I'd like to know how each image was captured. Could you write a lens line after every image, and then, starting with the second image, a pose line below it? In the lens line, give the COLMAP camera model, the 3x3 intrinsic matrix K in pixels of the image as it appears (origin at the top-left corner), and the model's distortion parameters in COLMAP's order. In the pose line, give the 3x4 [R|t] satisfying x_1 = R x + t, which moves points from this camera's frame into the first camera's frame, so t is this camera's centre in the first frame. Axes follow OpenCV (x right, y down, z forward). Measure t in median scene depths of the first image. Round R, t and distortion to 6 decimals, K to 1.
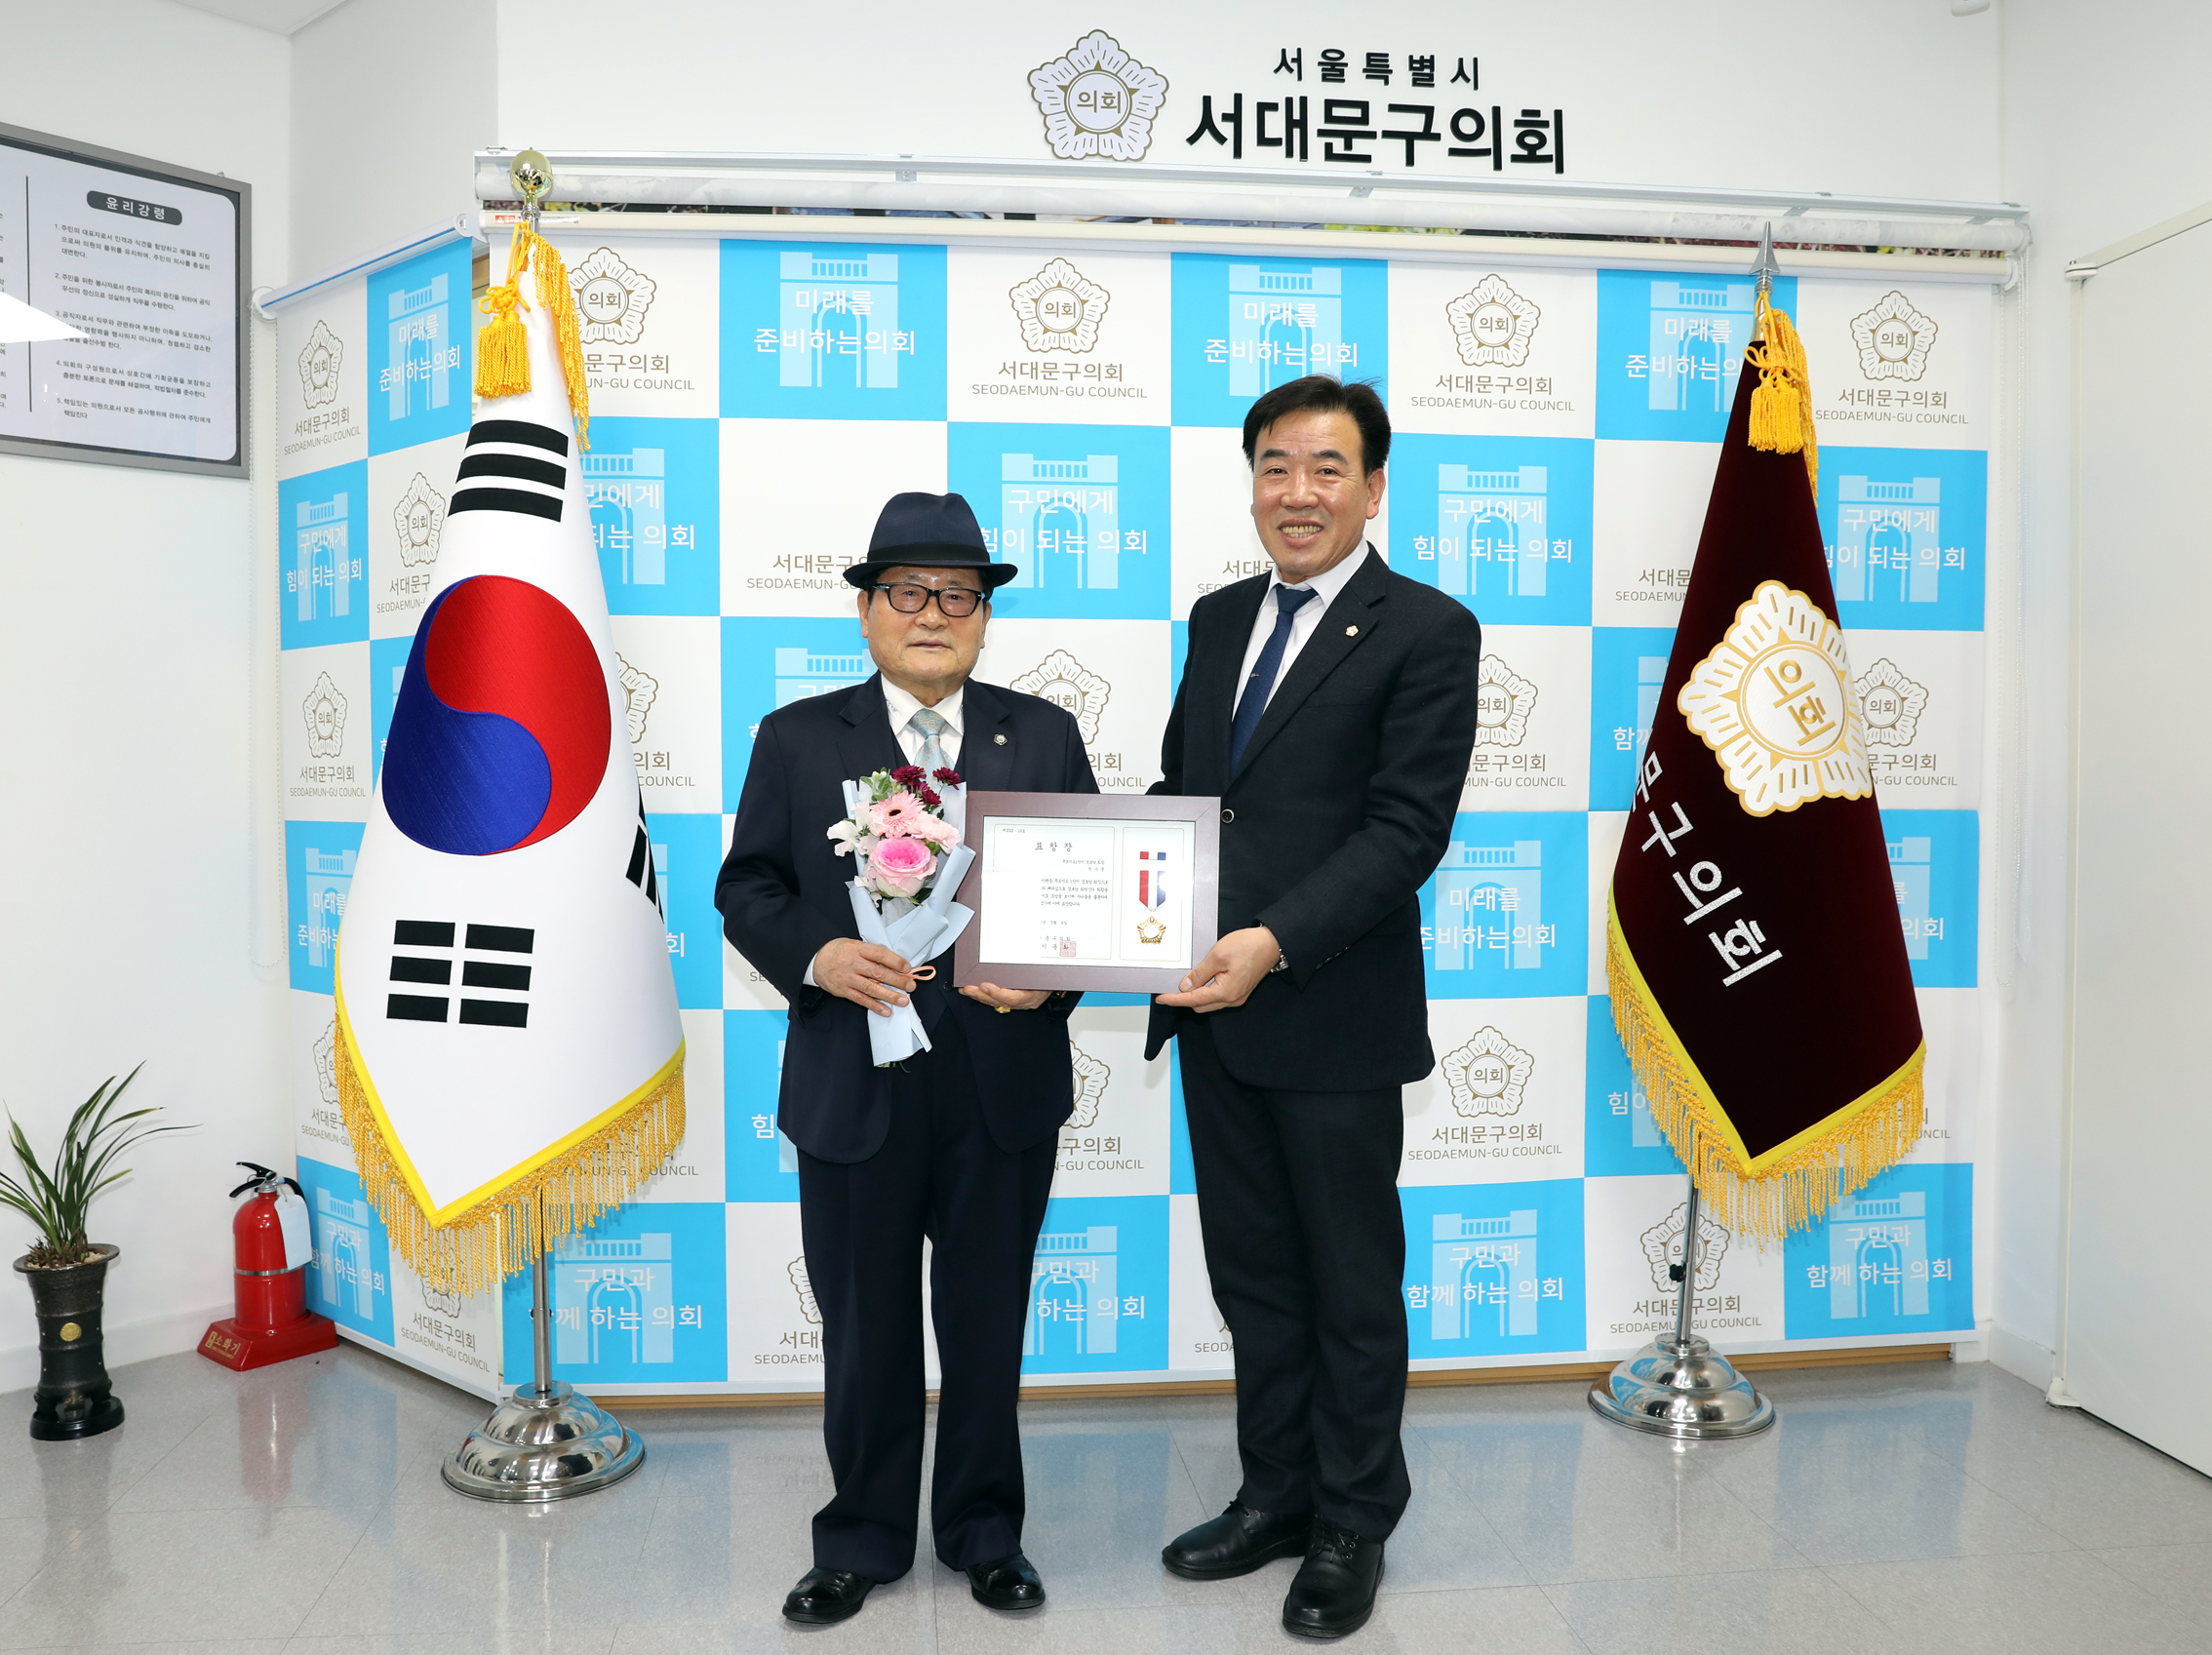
lens RADIAL K [[1662.3, 0, 1070.7], [0, 1662.3, 813.5], [0, 0, 1]] dist [-0.110561, 0.080427]
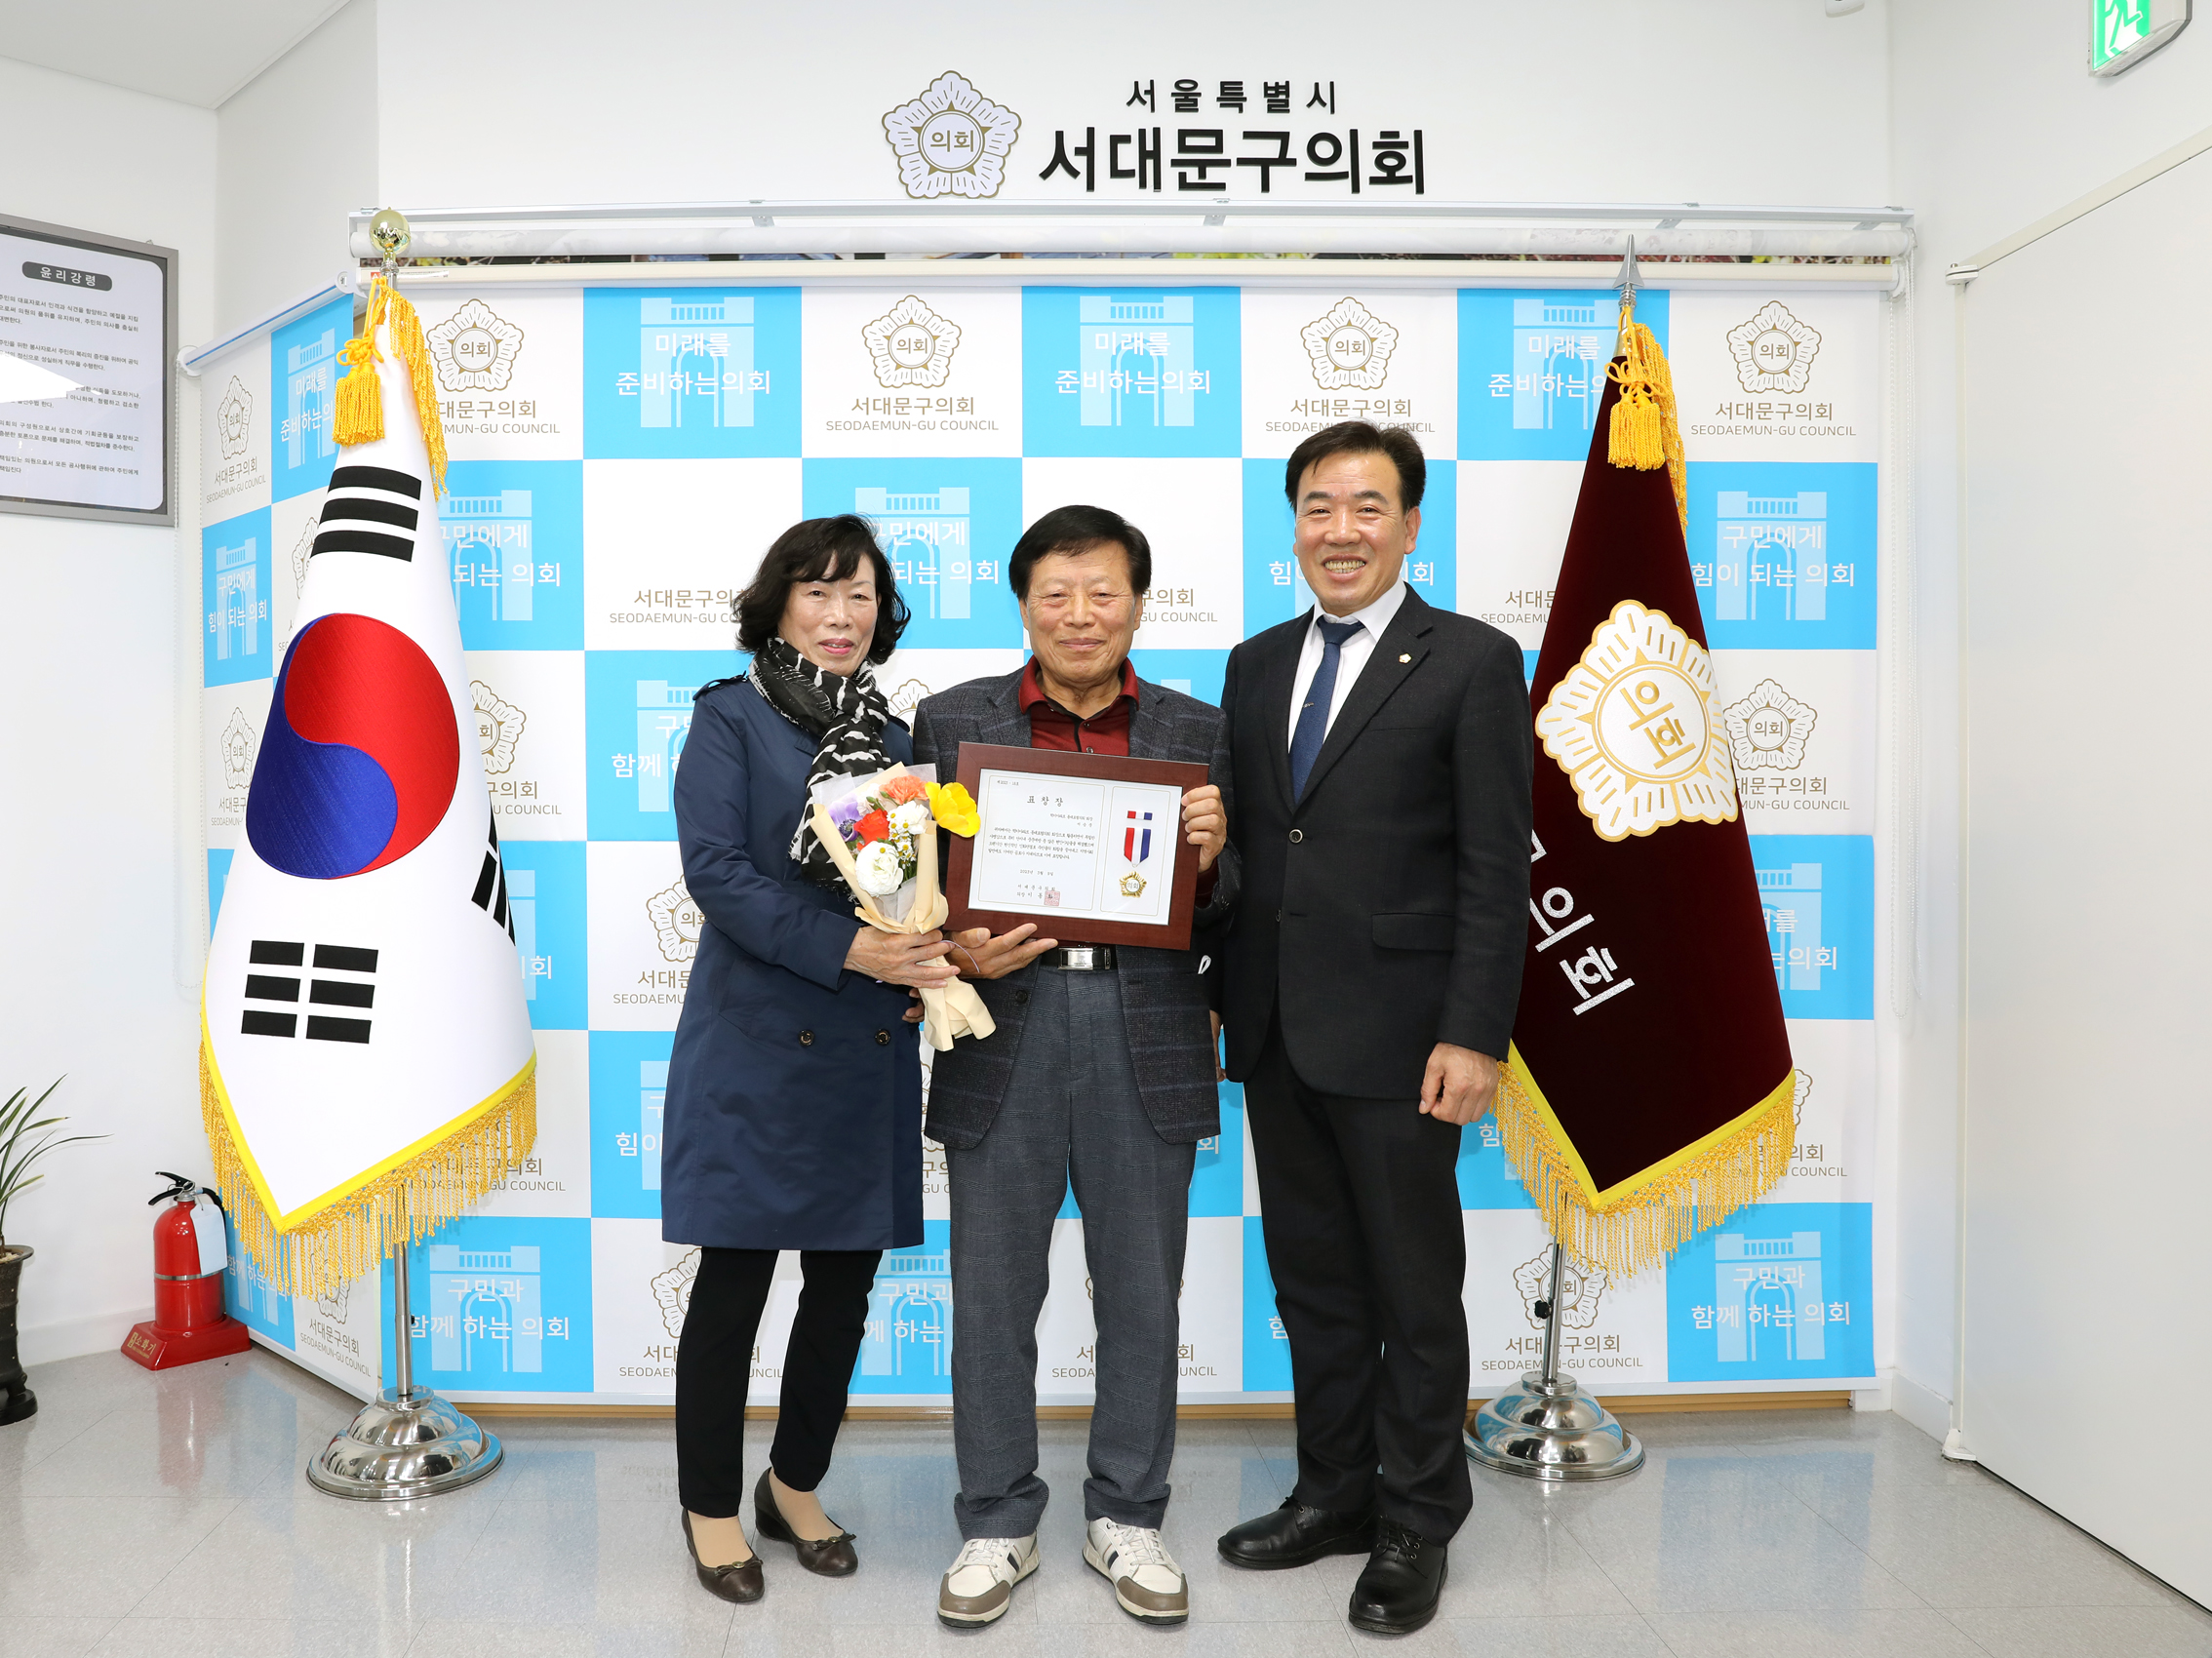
lens RADIAL K [[1653.5, 0, 983.6], [0, 1653.5, 823.2], [0, 0, 1]] dist [-0.108703, 0.077661]
pose [[0.996010, -0.002629, -0.089204, 0.125975], [0.001222, 0.999874, -0.015816, 0.005572], [0.089234, 0.015644, 0.995888, -0.002141]]
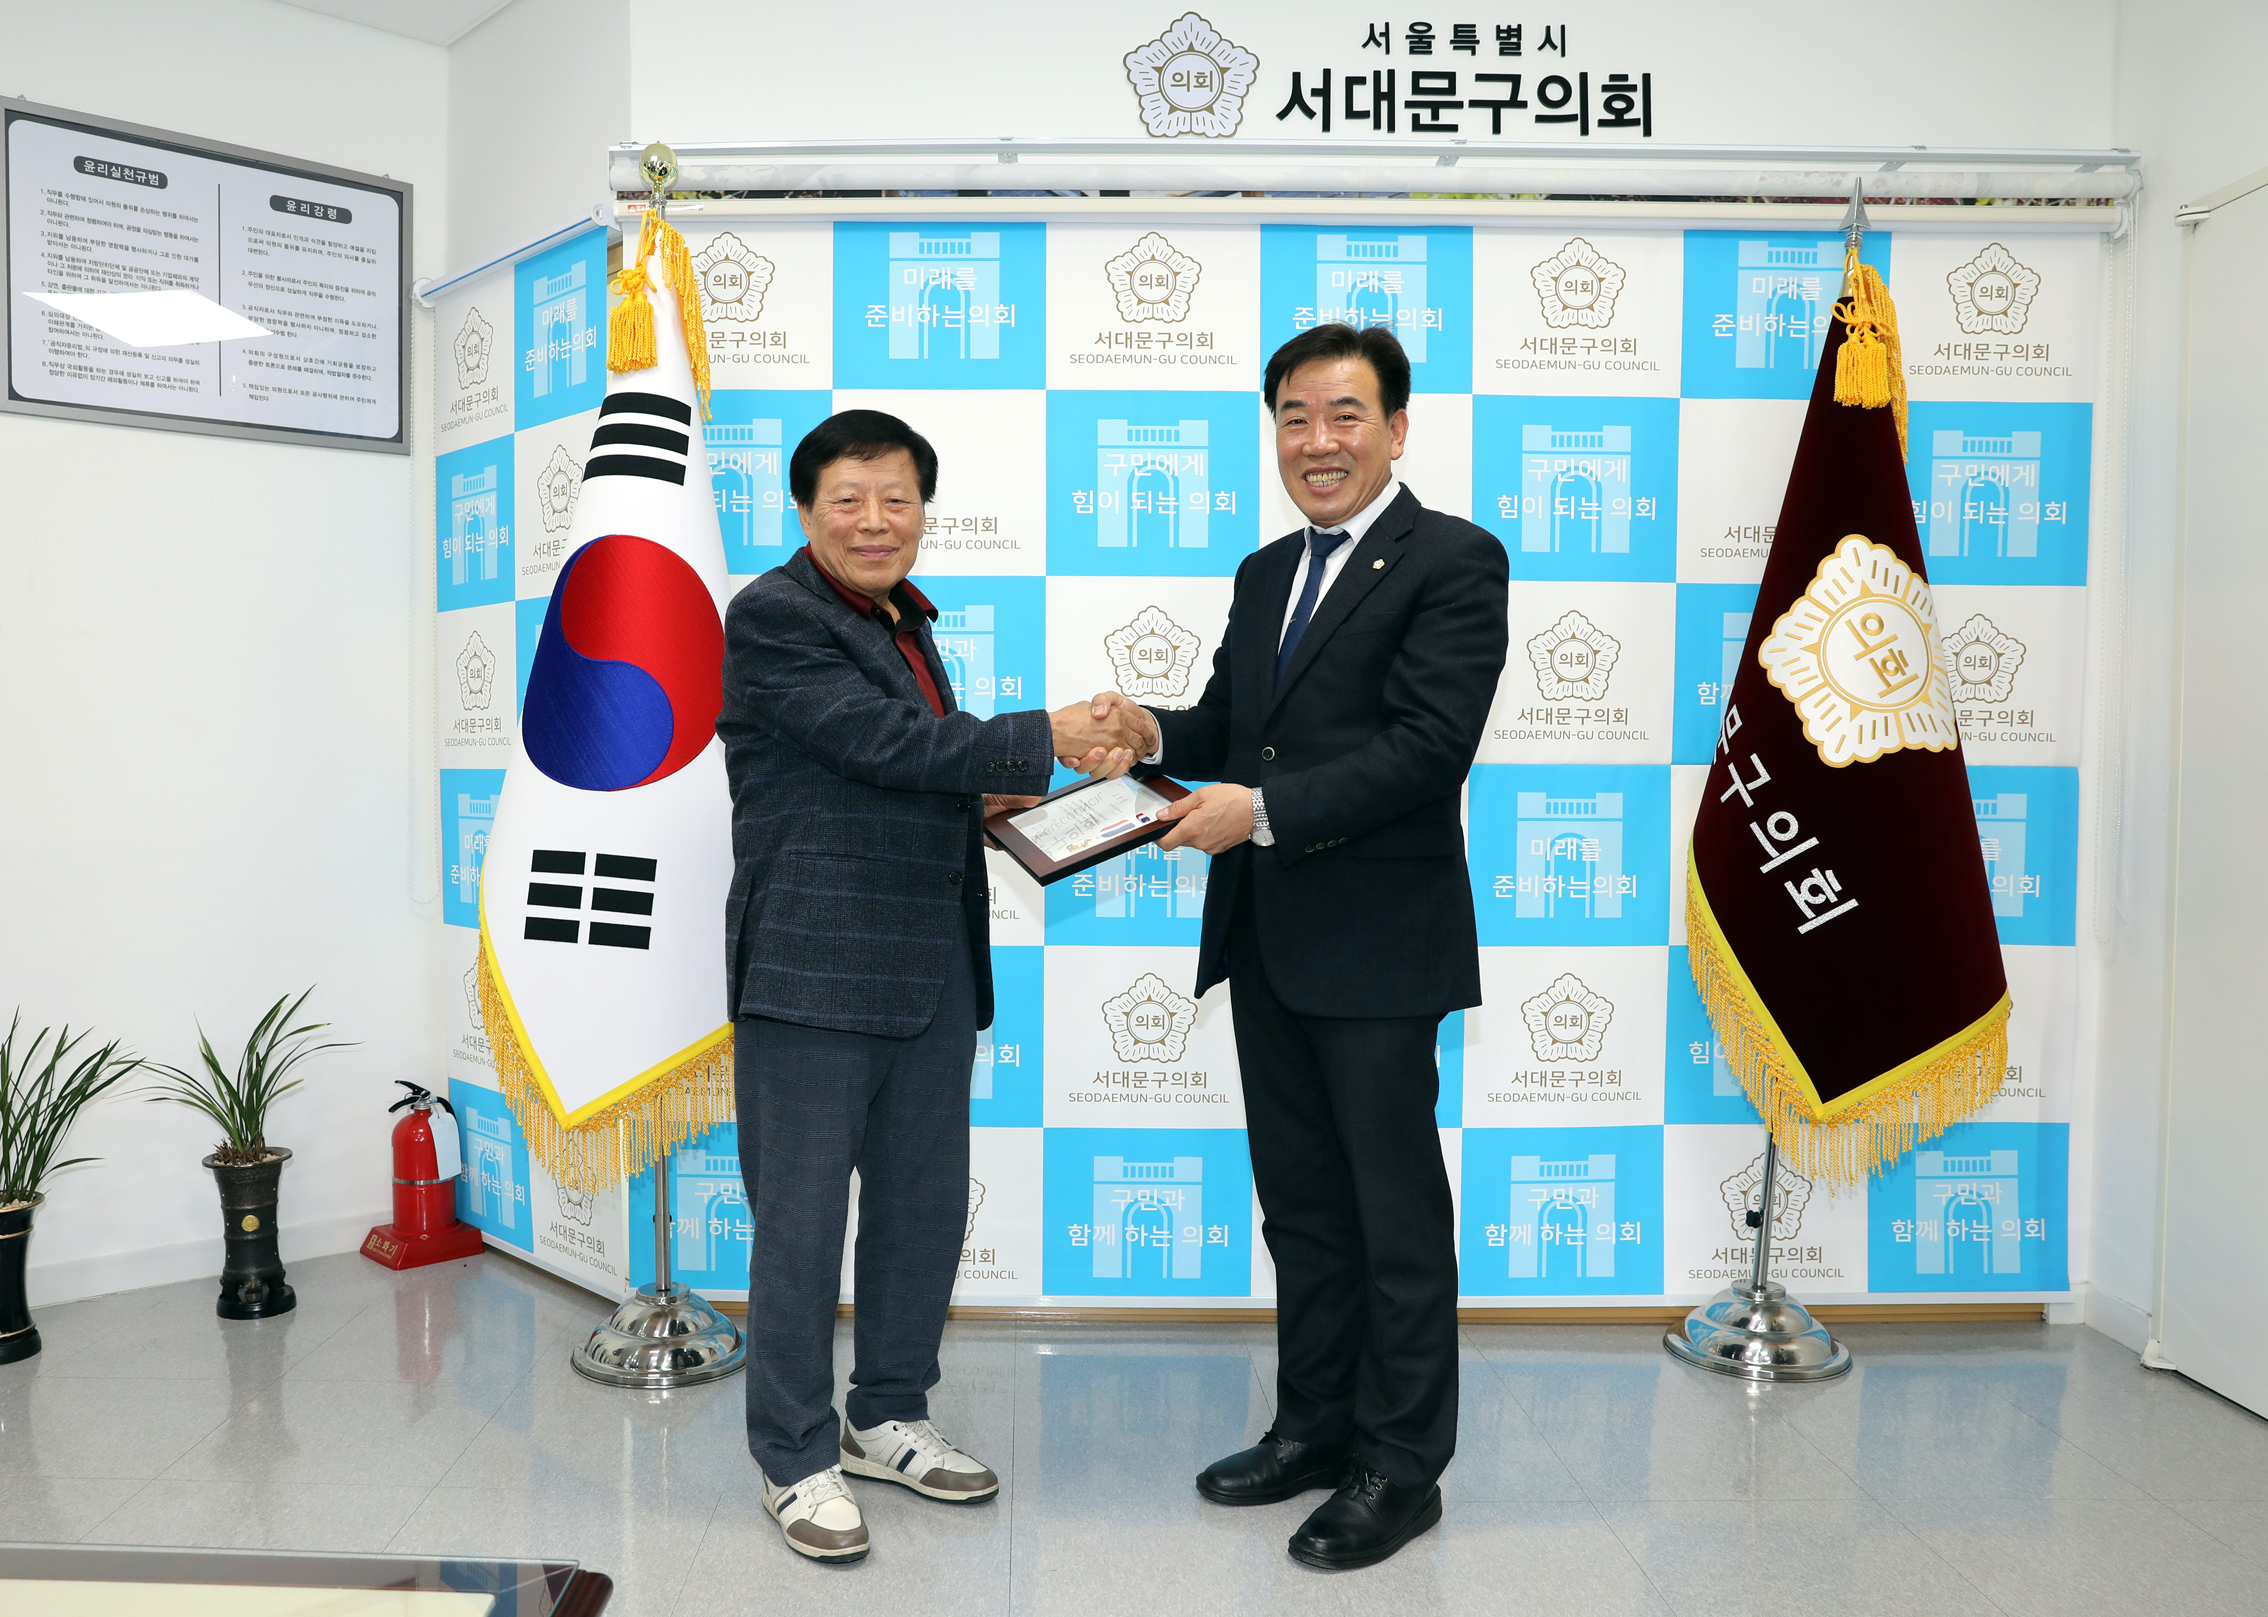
lens RADIAL K [[1654.1, 0, 1034.4], [0, 1654.1, 815.7], [0, 0, 1]] dist [-0.108432, 0.077285]
pose [[0.994130, 0.008693, -0.107838, 0.033028], [-0.007572, 0.999913, 0.010802, 0.023183], [0.107923, -0.009922, 0.994110, -0.046709]]
